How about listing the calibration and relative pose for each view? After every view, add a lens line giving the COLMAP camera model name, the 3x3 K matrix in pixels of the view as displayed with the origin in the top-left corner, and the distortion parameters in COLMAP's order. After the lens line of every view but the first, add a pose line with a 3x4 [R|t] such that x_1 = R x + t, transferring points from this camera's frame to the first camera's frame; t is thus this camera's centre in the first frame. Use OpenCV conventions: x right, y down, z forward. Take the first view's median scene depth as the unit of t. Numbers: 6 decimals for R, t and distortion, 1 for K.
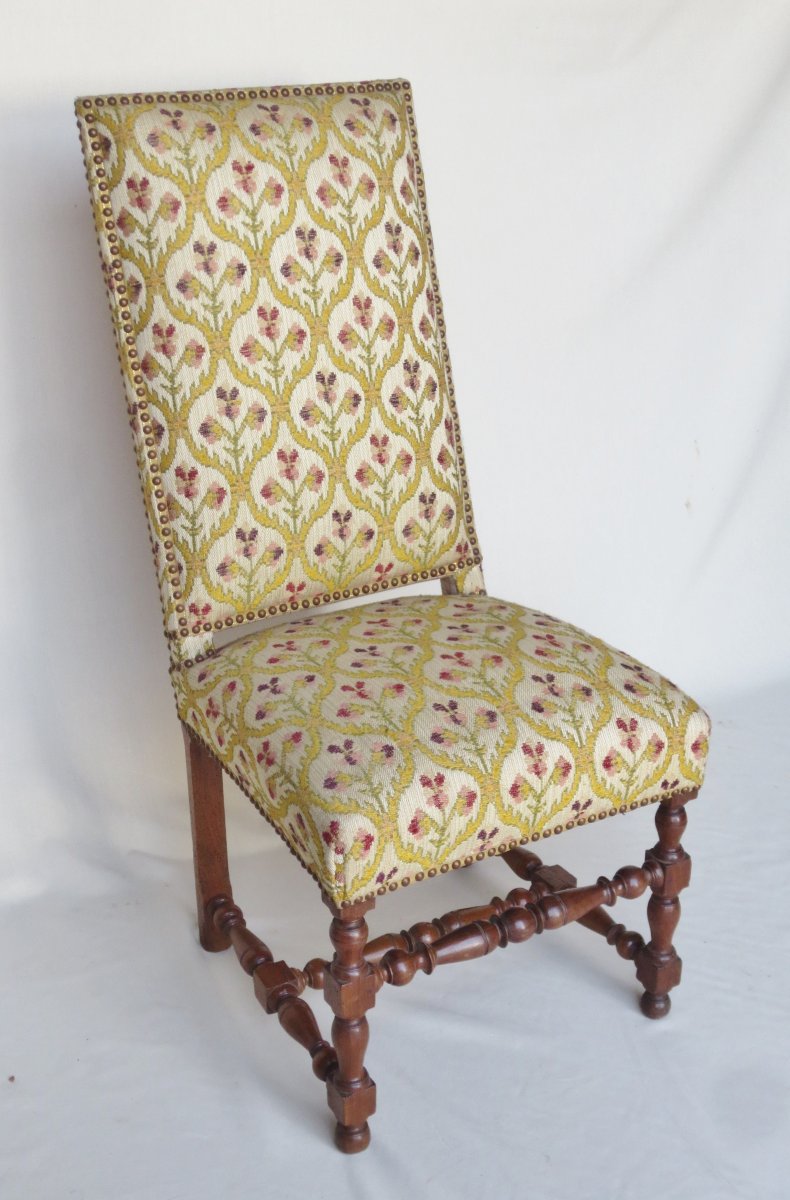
lens RADIAL K [[1473.9, 0, 413.8], [0, 1473.9, 629.3], [0, 0, 1]] dist [-0.061157, 0.000000]
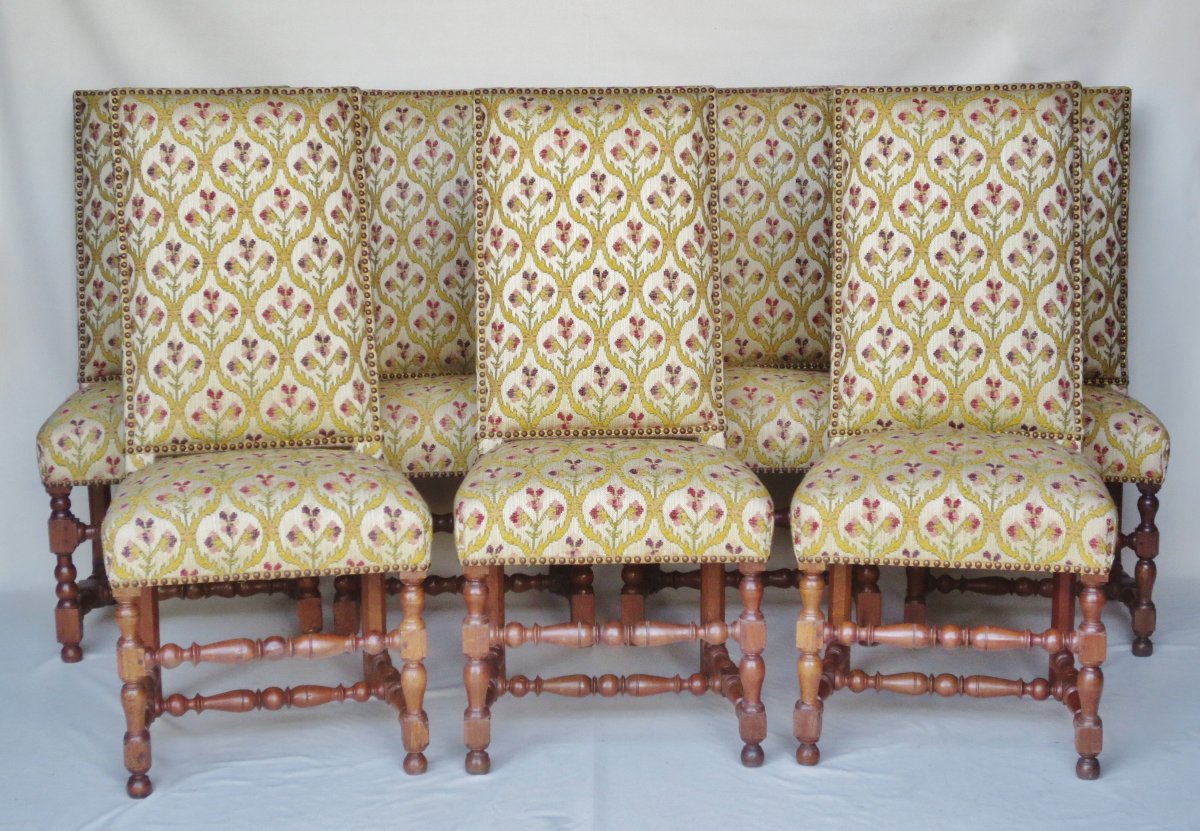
lens RADIAL K [[1836.2, 0, 593.3], [0, 1836.2, 439.5], [0, 0, 1]] dist [-0.091455, 0.000000]
pose [[0.877660, 0.078369, -0.472833, 0.816642], [-0.194739, 0.959746, -0.202398, 0.360505], [0.437938, 0.269715, 0.857592, -0.518511]]
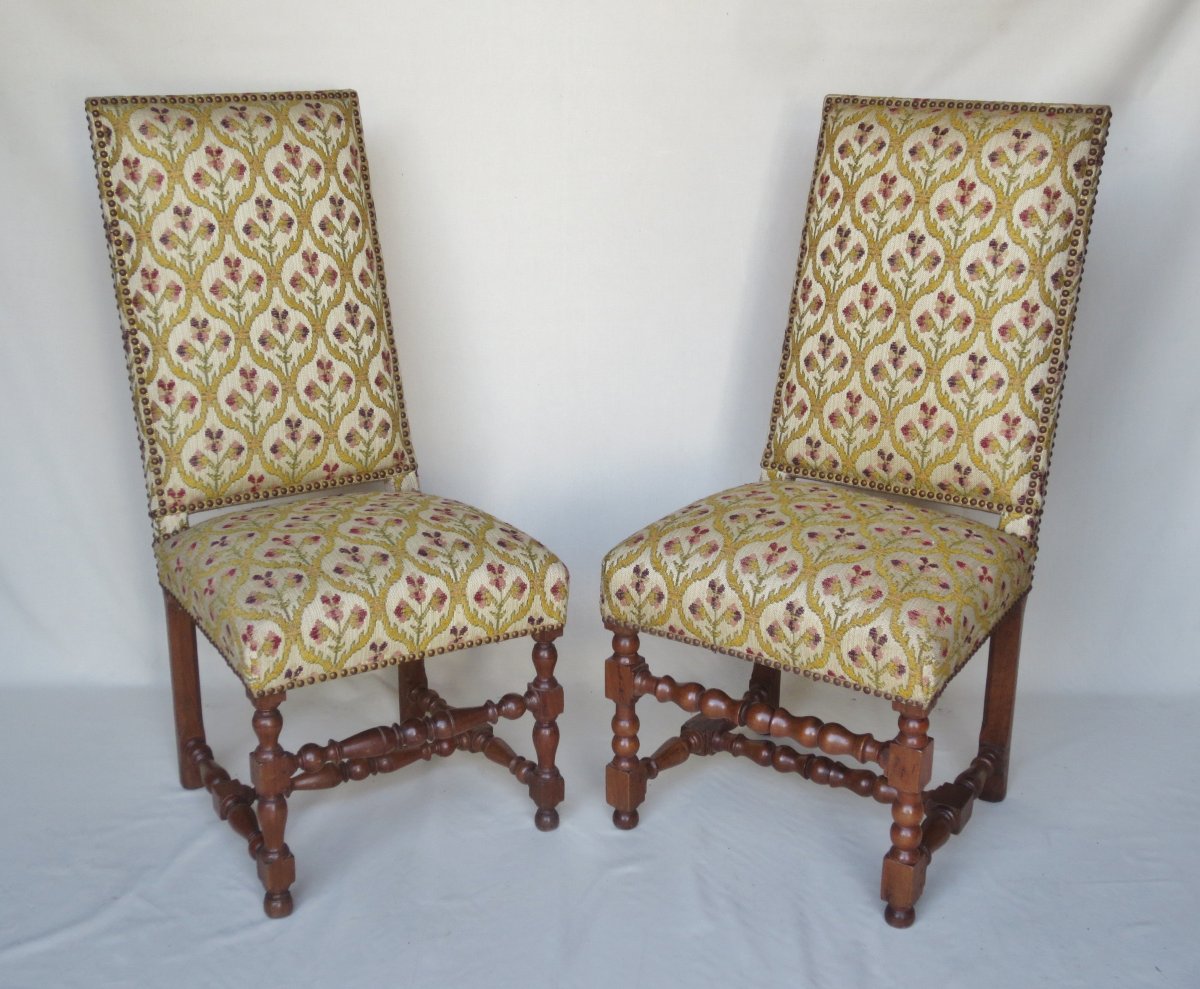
lens RADIAL K [[1499.1, 0, 582.3], [0, 1499.1, 505.2], [0, 0, 1]] dist [-0.047893, 0.000000]
pose [[0.999592, -0.000221, 0.028570, 0.169432], [0.003554, 0.993166, -0.116653, 0.150250], [-0.028349, 0.116707, 0.992762, -0.284810]]
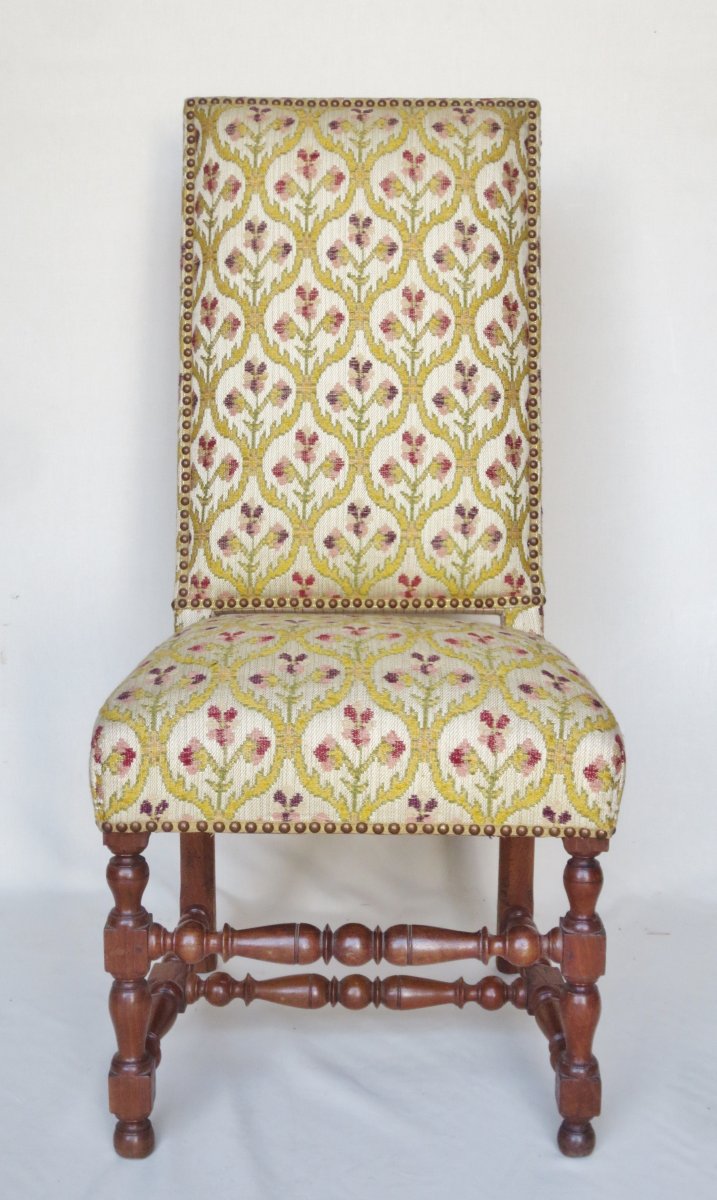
lens RADIAL K [[1481.5, 0, 373.8], [0, 1481.5, 615.7], [0, 0, 1]] dist [-0.060868, 0.000000]
pose [[0.861202, 0.111796, -0.495815, 0.456585], [-0.220847, 0.960917, -0.166931, 0.150494], [0.457775, 0.253260, 0.852233, 0.221750]]
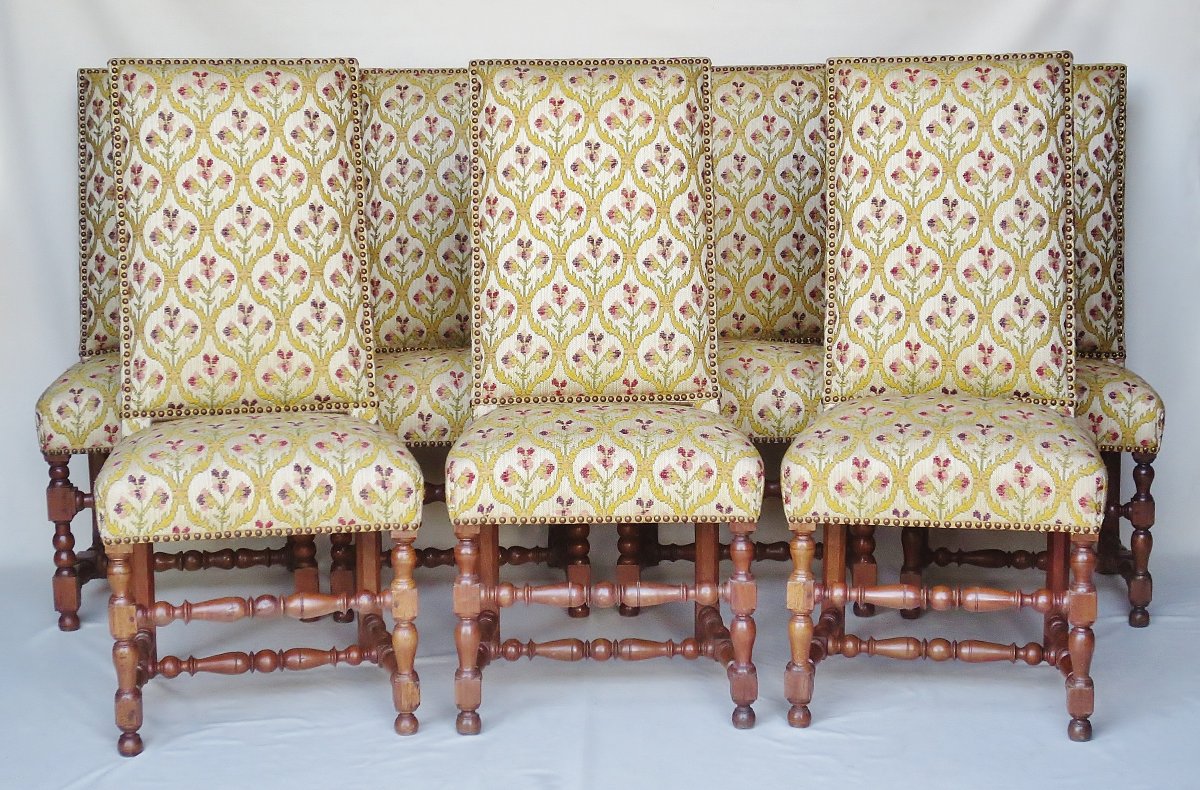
lens RADIAL K [[1835.2, 0, 596.7], [0, 1835.2, 401.9], [0, 0, 1]] dist [-0.087307, 0.000000]
pose [[0.873693, 0.065901, -0.481994, 0.845191], [-0.197335, 0.953617, -0.227317, 0.402592], [0.444657, 0.293719, 0.846173, -0.500648]]
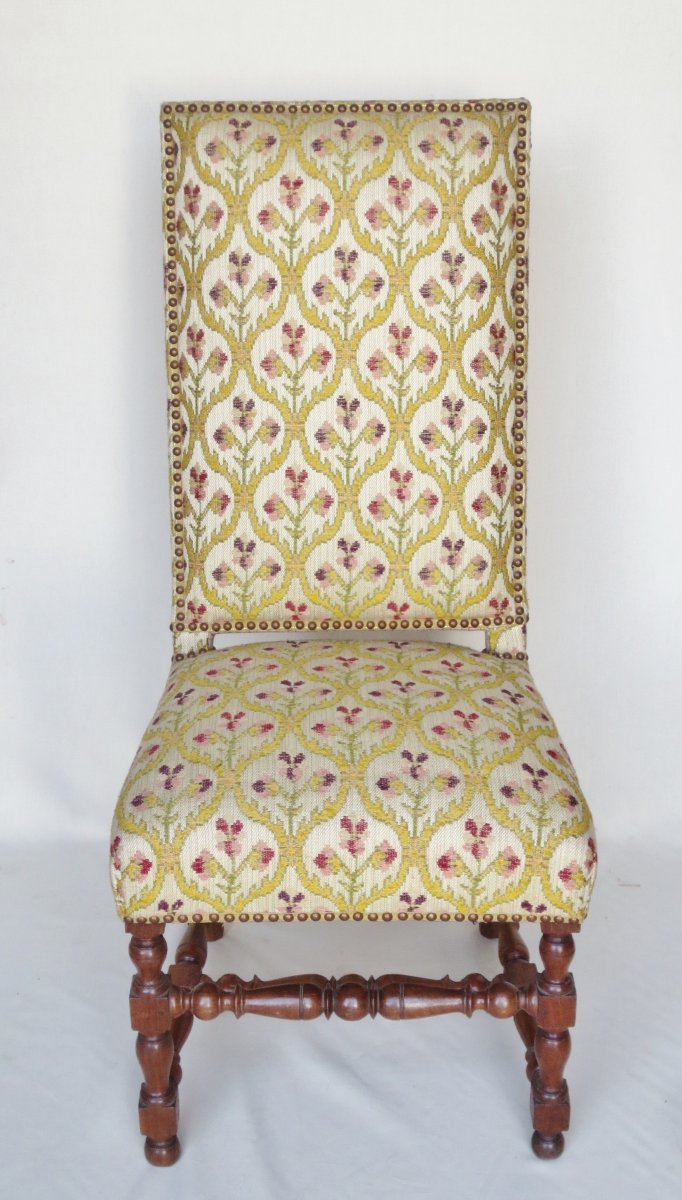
lens RADIAL K [[1537.7, 0, 353.1], [0, 1537.7, 623.8], [0, 0, 1]] dist [-0.064720, 0.000000]
pose [[0.862727, 0.213524, -0.458377, 0.449040], [-0.208435, 0.976046, 0.062366, -0.094104], [0.460714, 0.041736, 0.886567, 0.107778]]
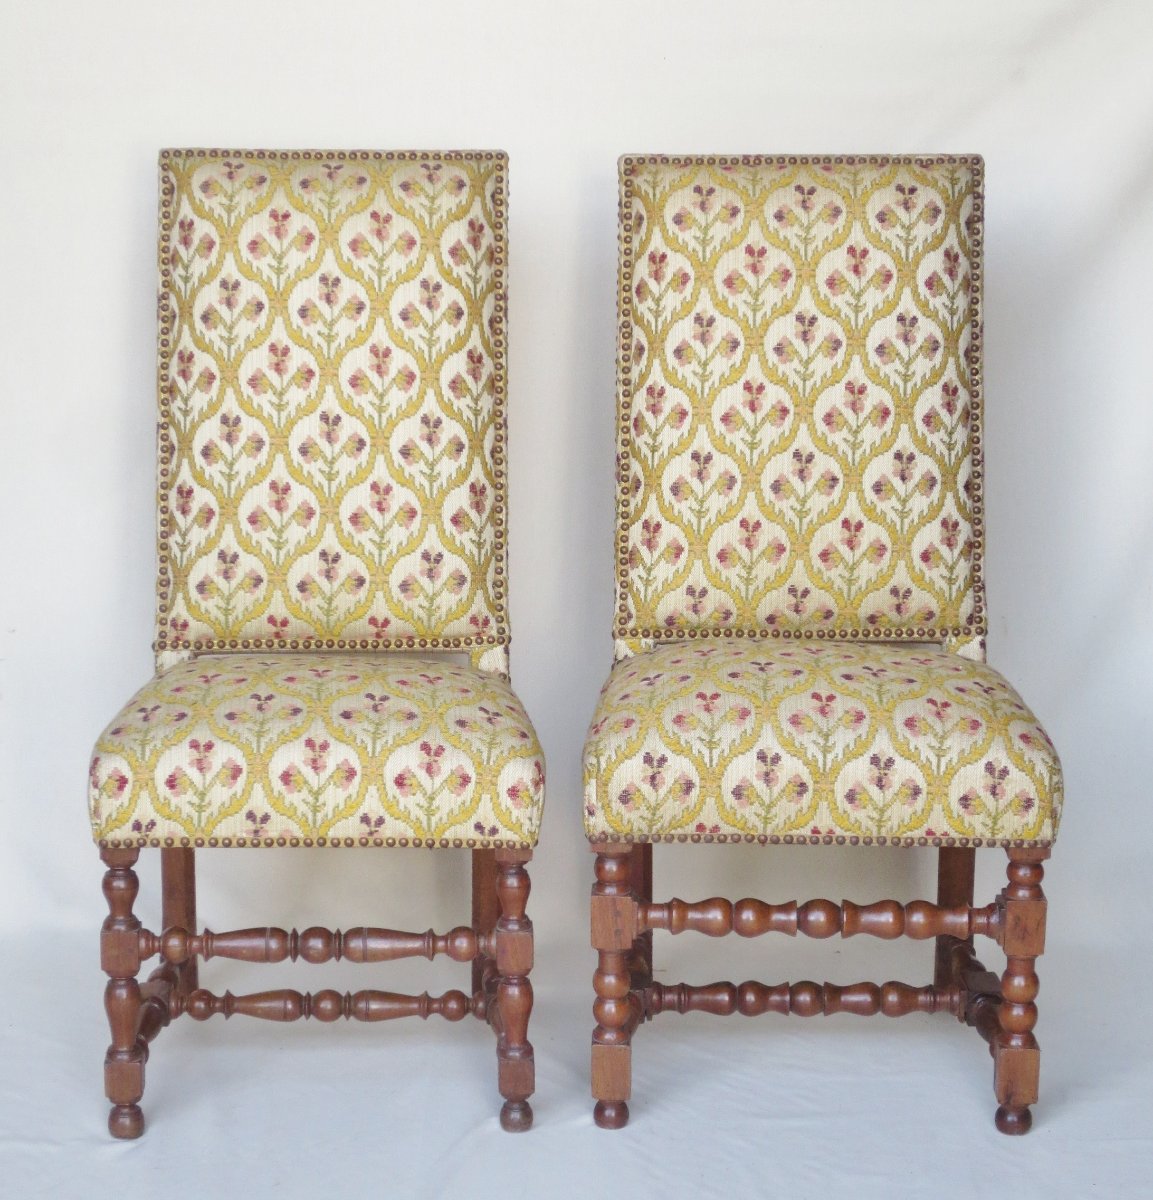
lens RADIAL K [[2398.4, 0, 568.8], [0, 2398.4, 656.5], [0, 0, 1]] dist [-0.072376, 0.000000]
pose [[0.885683, 0.114059, -0.450062, 0.868619], [-0.206556, 0.964940, -0.161940, 0.227113], [0.415812, 0.236391, 0.878191, -0.356582]]
